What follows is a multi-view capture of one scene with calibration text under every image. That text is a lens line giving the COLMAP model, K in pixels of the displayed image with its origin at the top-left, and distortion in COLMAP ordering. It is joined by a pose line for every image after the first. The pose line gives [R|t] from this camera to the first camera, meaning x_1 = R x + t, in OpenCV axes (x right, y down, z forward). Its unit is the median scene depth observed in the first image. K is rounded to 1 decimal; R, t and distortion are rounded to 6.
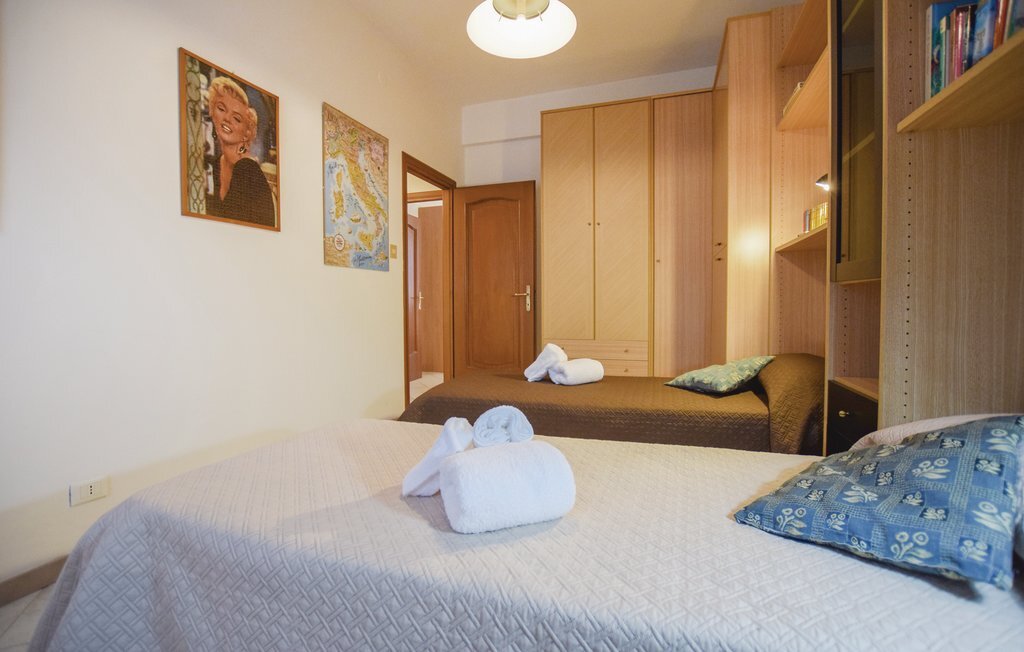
lens RADIAL K [[459.9, 0, 512.7], [0, 459.9, 325.9], [0, 0, 1]] dist [-0.023998, 0.000434]
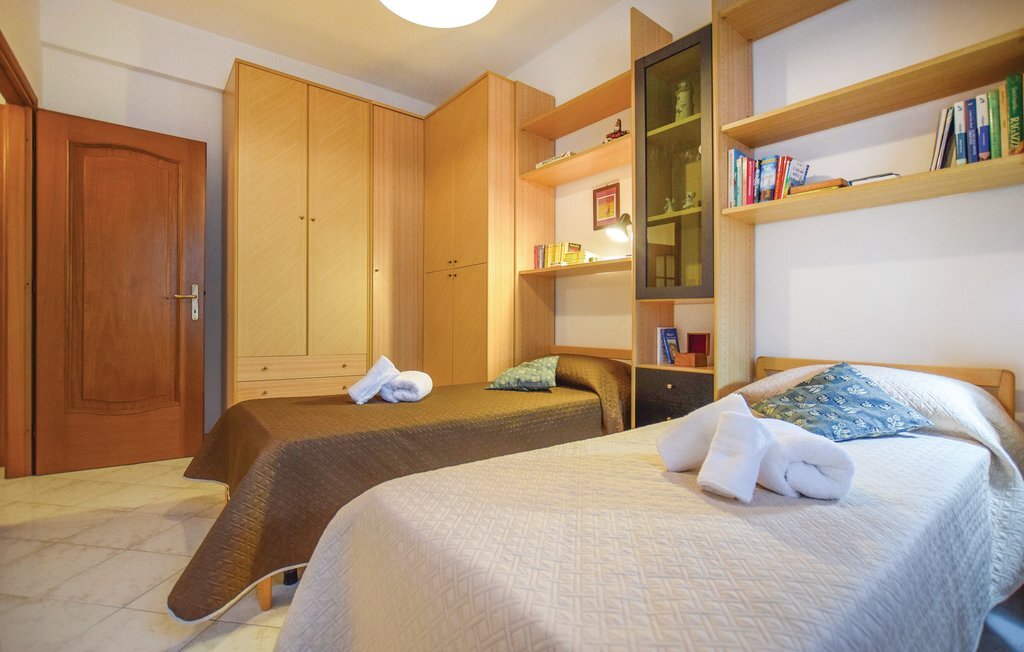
lens RADIAL K [[459.9, 0, 512.4], [0, 459.9, 326.2], [0, 0, 1]] dist [-0.023998, 0.000434]
pose [[0.546949, 0.011297, 0.837089, -0.339937], [0.021745, 0.999380, -0.027695, 0.009138], [-0.836883, 0.033350, 0.546365, 0.236829]]
